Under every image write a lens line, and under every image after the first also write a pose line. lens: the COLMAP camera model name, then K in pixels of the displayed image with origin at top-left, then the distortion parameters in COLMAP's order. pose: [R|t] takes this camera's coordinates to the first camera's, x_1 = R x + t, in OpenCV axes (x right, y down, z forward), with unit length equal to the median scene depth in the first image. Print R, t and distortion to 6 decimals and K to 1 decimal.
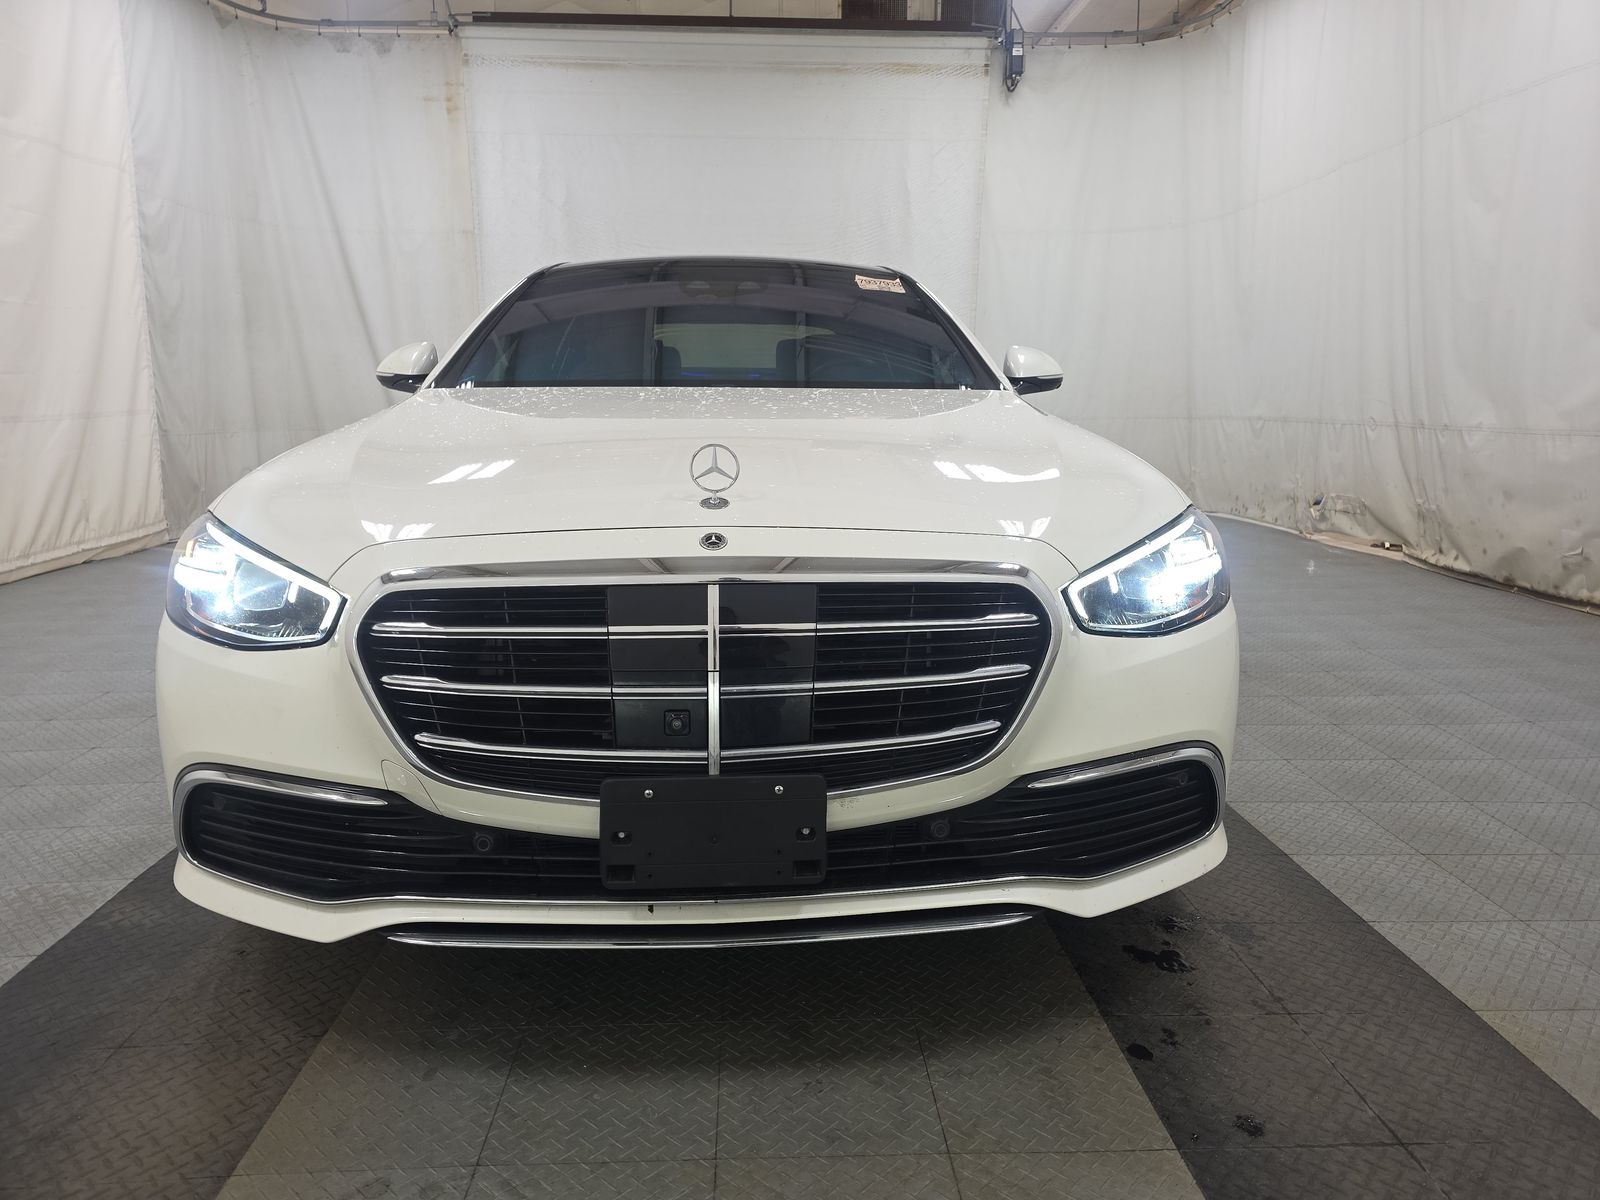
lens RADIAL K [[1065.1, 0, 805.7], [0, 1065.1, 596.5], [0, 0, 1]] dist [0.047119, -0.026641]
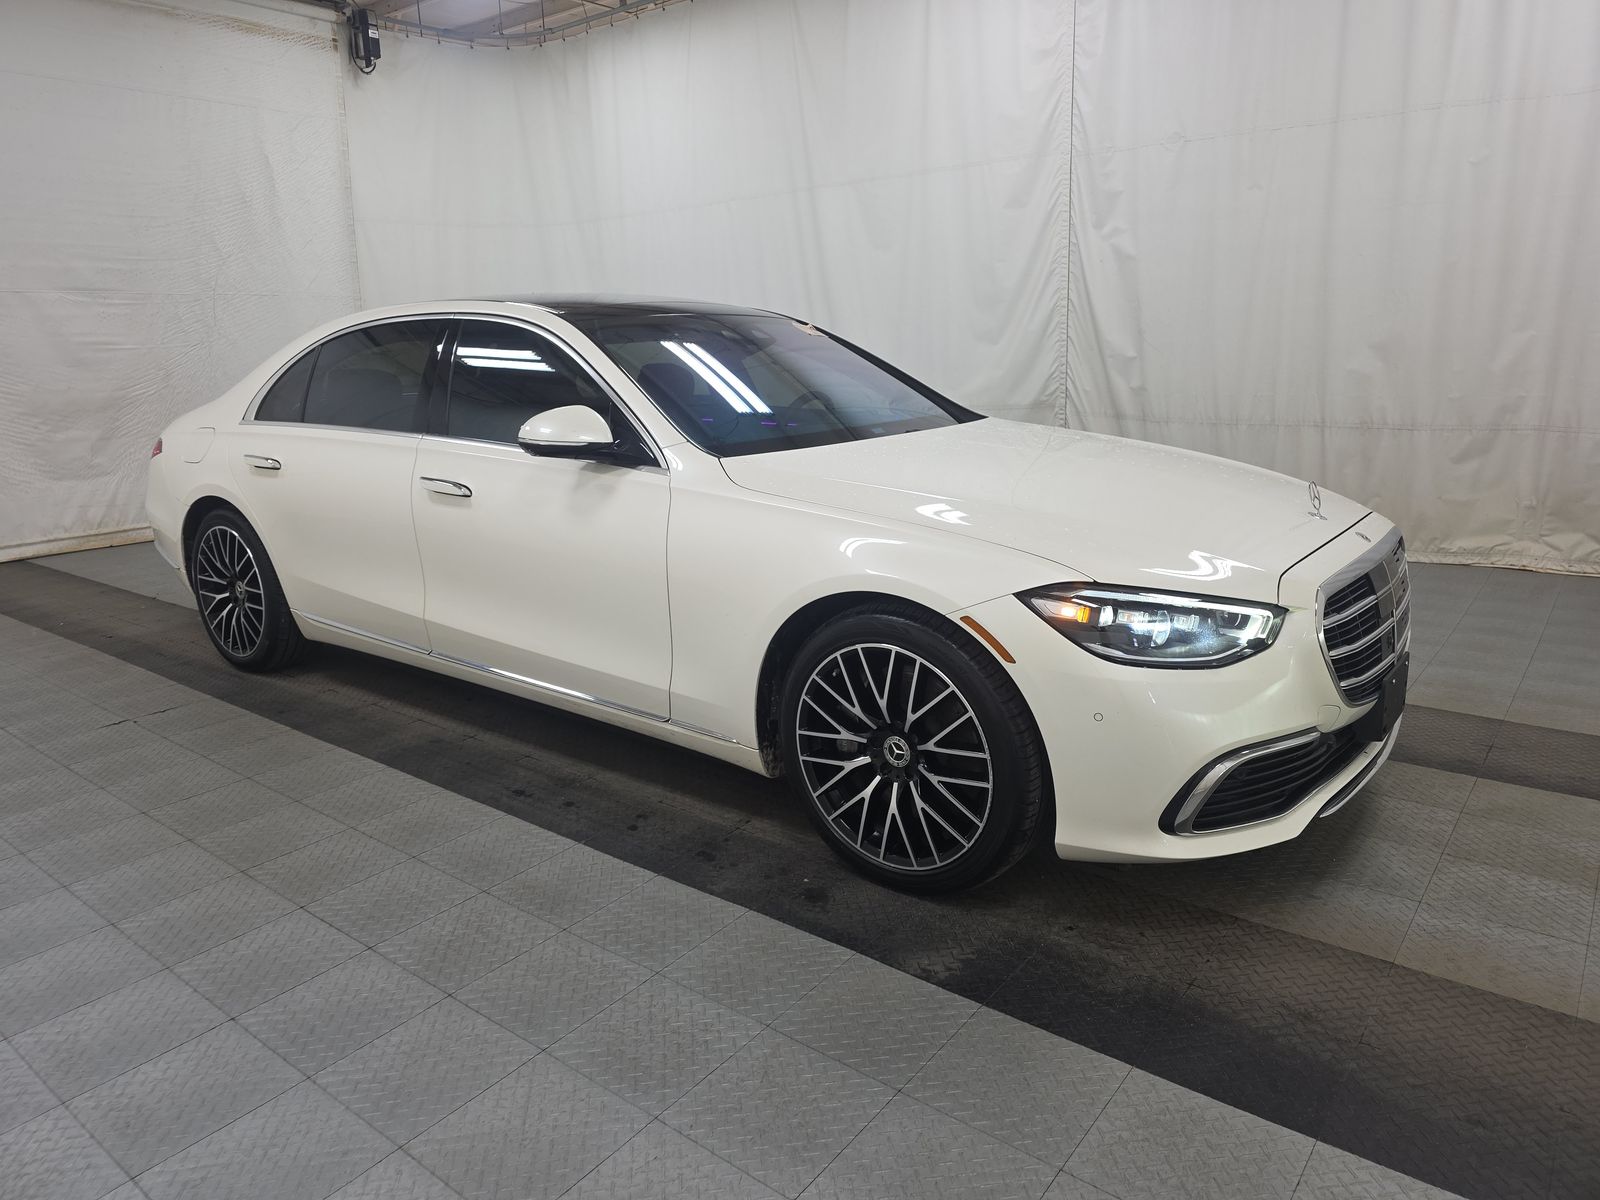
lens RADIAL K [[1065.1, 0, 777.7], [0, 1065.1, 609.6], [0, 0, 1]] dist [0.047119, -0.026641]
pose [[0.668057, -0.202055, 0.716152, -0.372481], [0.166927, 0.978592, 0.120383, -0.056706], [-0.725145, 0.039123, 0.687484, 0.089795]]
